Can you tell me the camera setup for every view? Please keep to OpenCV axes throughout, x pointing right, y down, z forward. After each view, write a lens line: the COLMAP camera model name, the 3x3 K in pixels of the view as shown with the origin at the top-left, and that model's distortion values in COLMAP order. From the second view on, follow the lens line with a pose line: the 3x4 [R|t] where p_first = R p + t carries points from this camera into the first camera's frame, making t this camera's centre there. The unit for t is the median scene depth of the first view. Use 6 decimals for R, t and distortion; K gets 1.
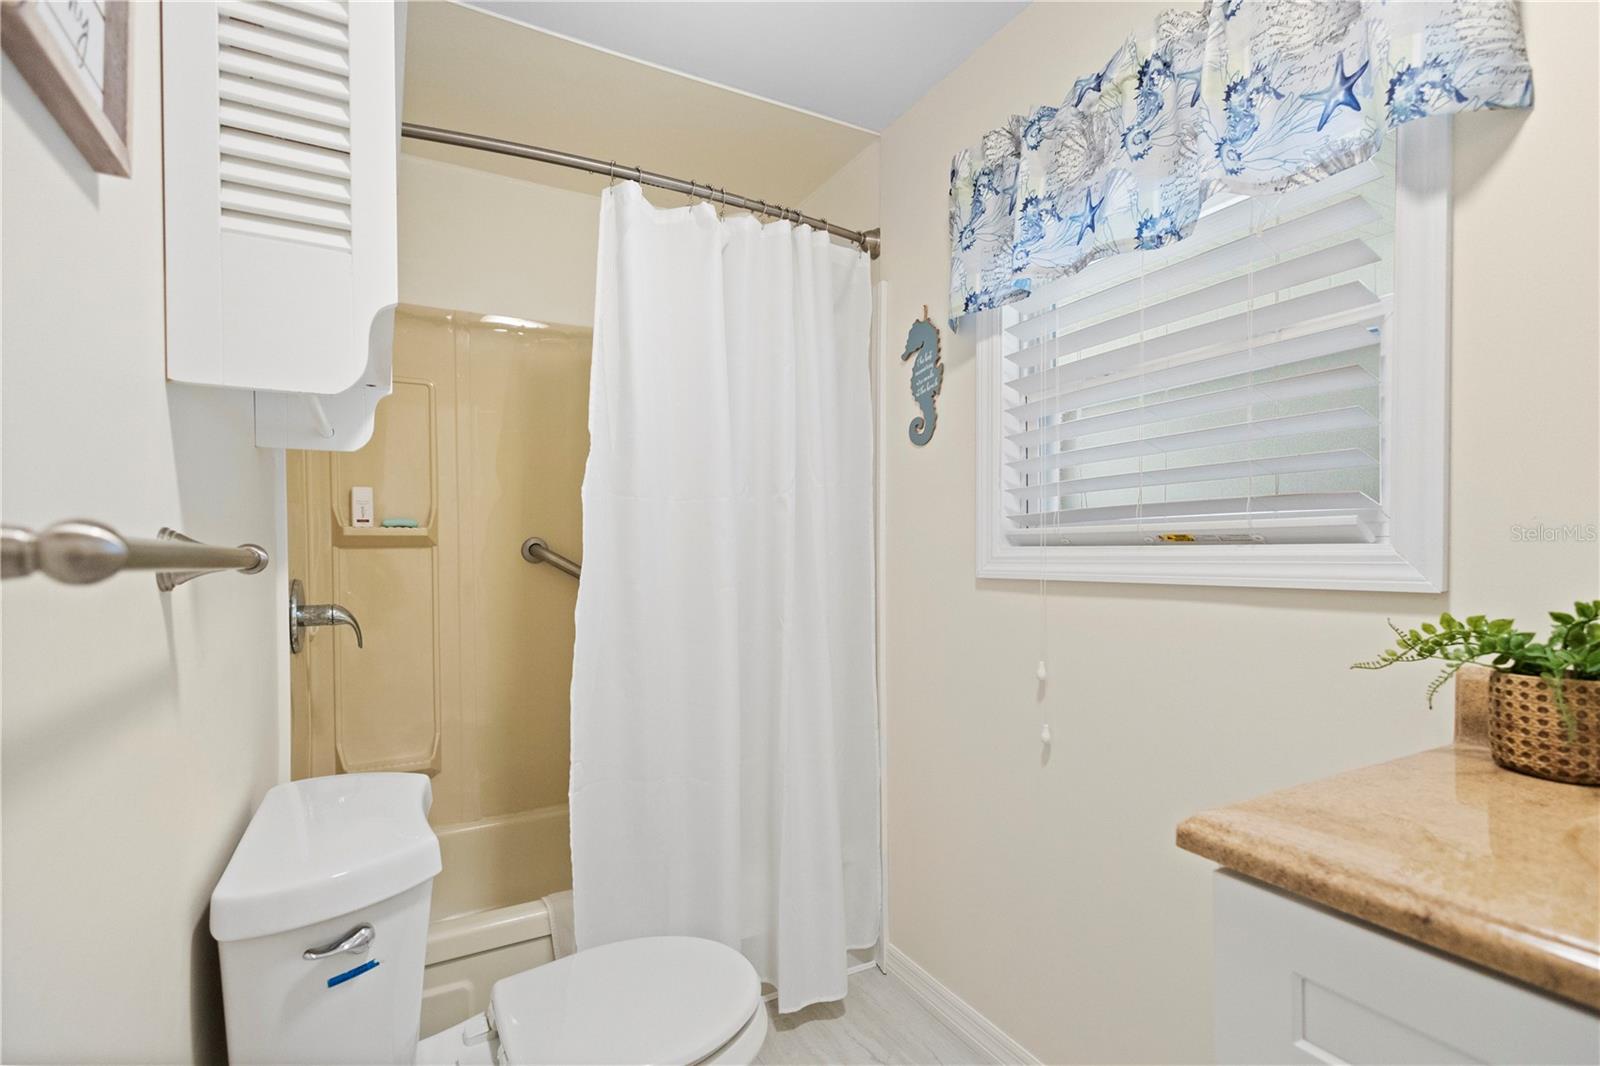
lens RADIAL K [[736.9, 0, 816.5], [0, 736.9, 554.4], [0, 0, 1]] dist [0.009708, -0.000703]
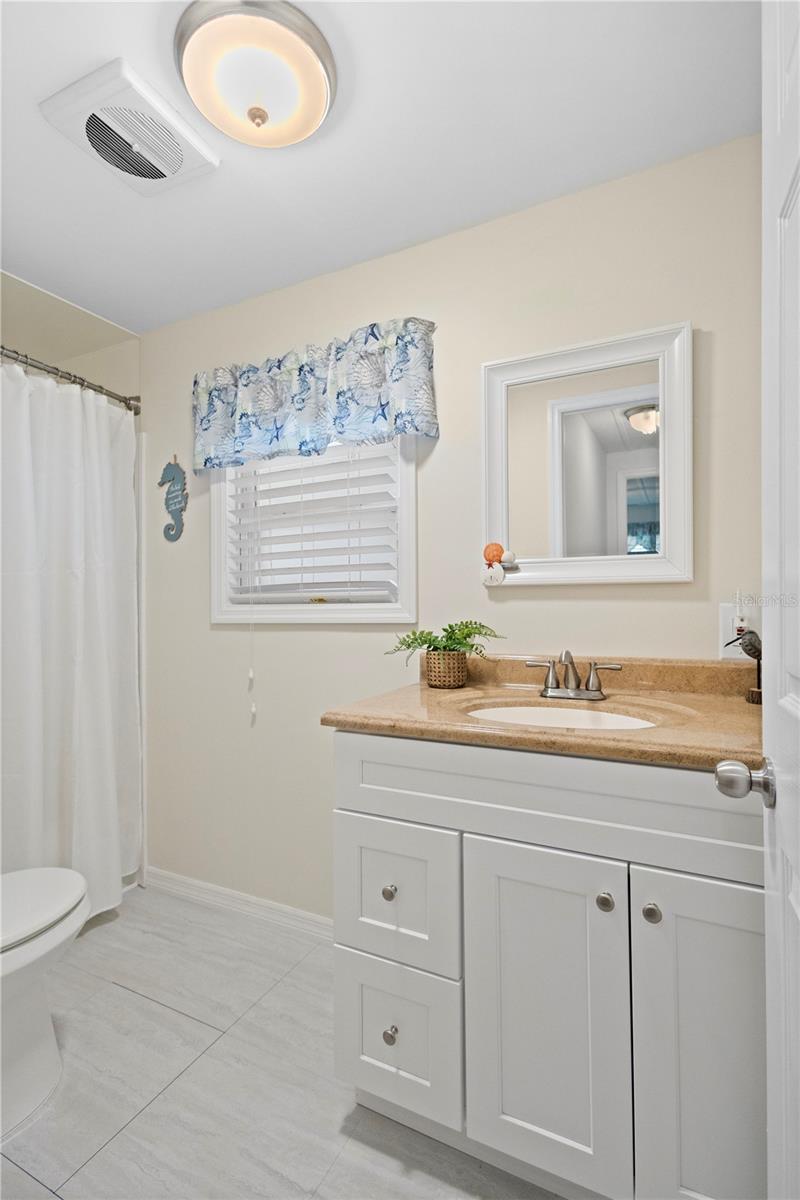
lens RADIAL K [[552.7, 0, 398.1], [0, 552.7, 601.3], [0, 0, 1]] dist [0.009708, -0.000703]
pose [[0.825227, -0.002599, 0.564795, -0.173080], [0.010228, 0.999894, -0.010343, -0.001484], [-0.564708, 0.014312, 0.825166, -0.342388]]
